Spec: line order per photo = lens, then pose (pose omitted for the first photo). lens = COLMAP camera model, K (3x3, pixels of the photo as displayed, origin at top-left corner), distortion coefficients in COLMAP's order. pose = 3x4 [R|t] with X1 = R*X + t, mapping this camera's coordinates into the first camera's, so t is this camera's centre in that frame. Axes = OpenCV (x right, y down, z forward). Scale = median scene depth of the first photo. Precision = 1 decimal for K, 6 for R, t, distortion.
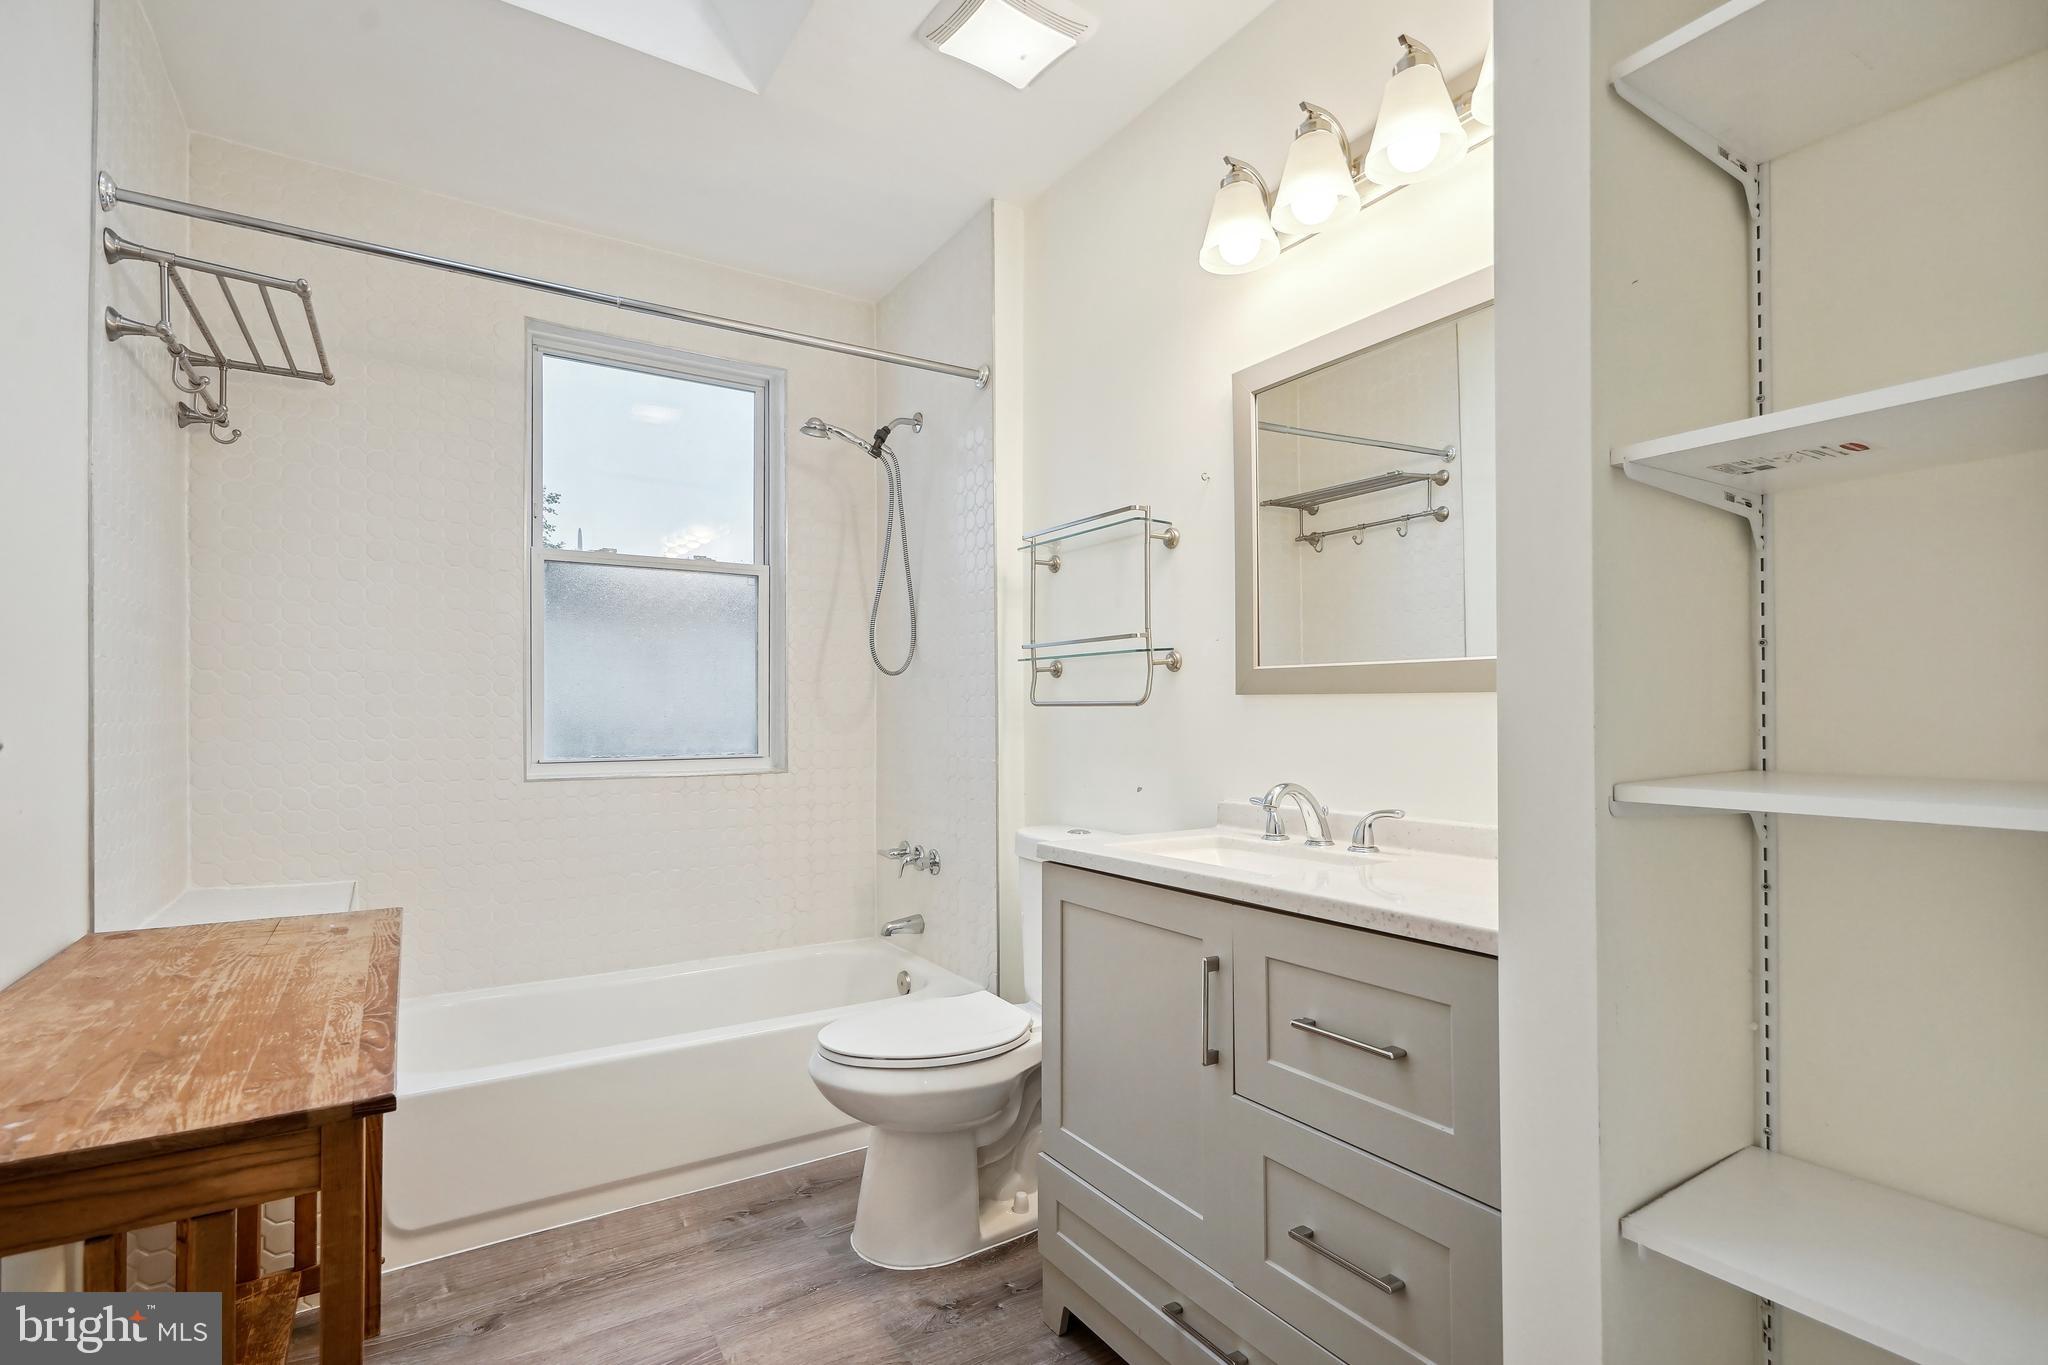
lens RADIAL K [[960.2, 0, 1019.2], [0, 960.2, 706.4], [0, 0, 1]] dist [-0.001640, 0.000539]
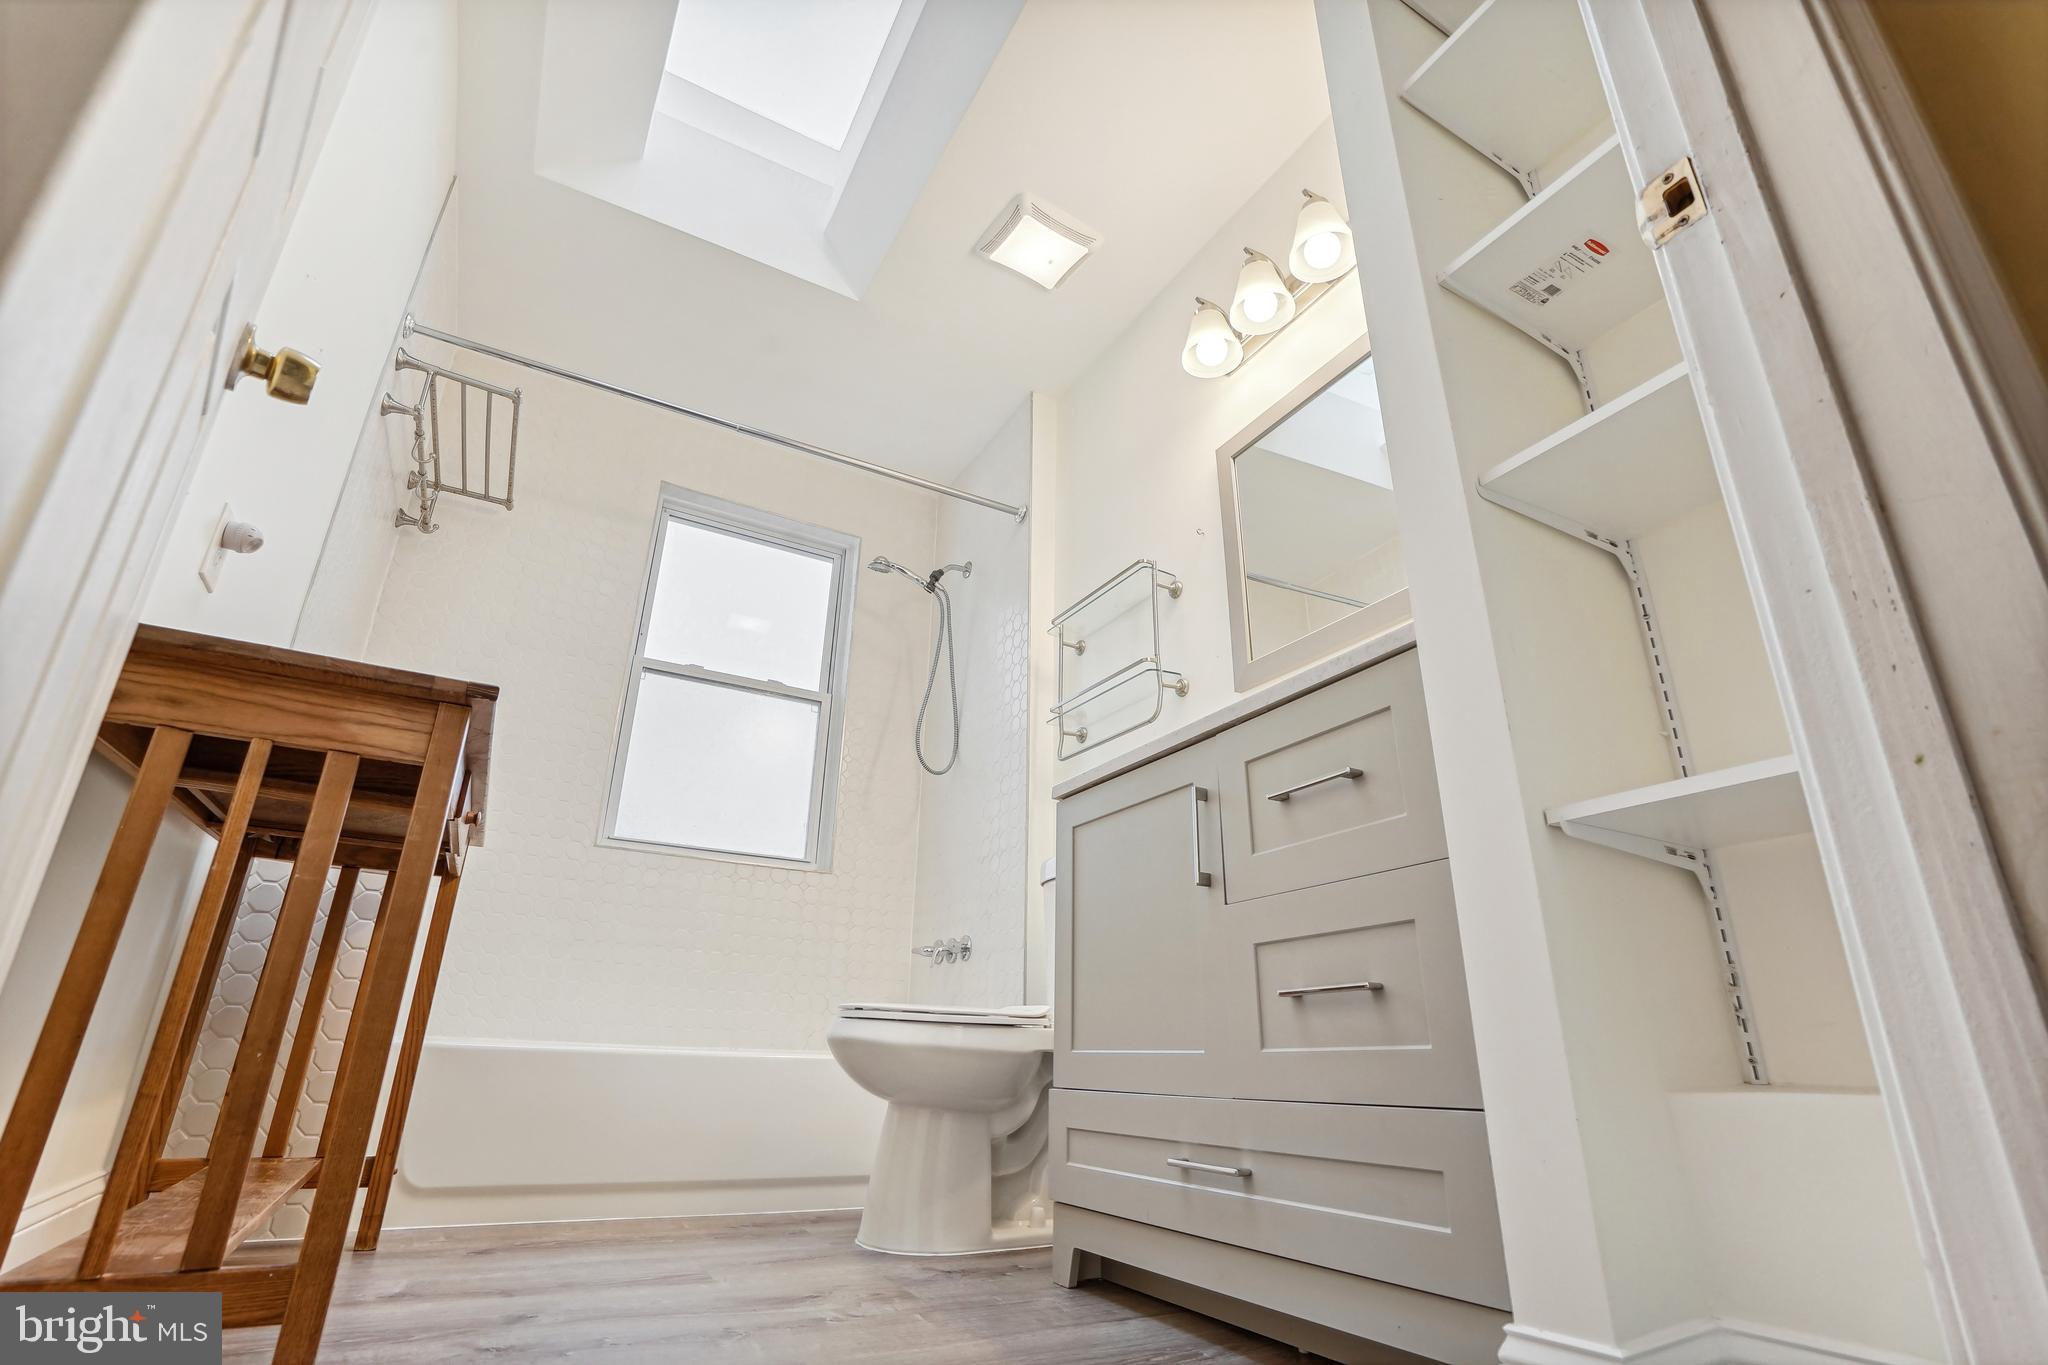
lens RADIAL K [[945.4, 0, 1024.0], [0, 945.4, 682.5], [0, 0, 1]] dist [-0.066257, 0.025370]
pose [[0.998454, -0.000433, -0.055583, 0.039078], [-0.019601, 0.932988, -0.359374, 0.351974], [0.052014, 0.359908, 0.931537, -0.034110]]
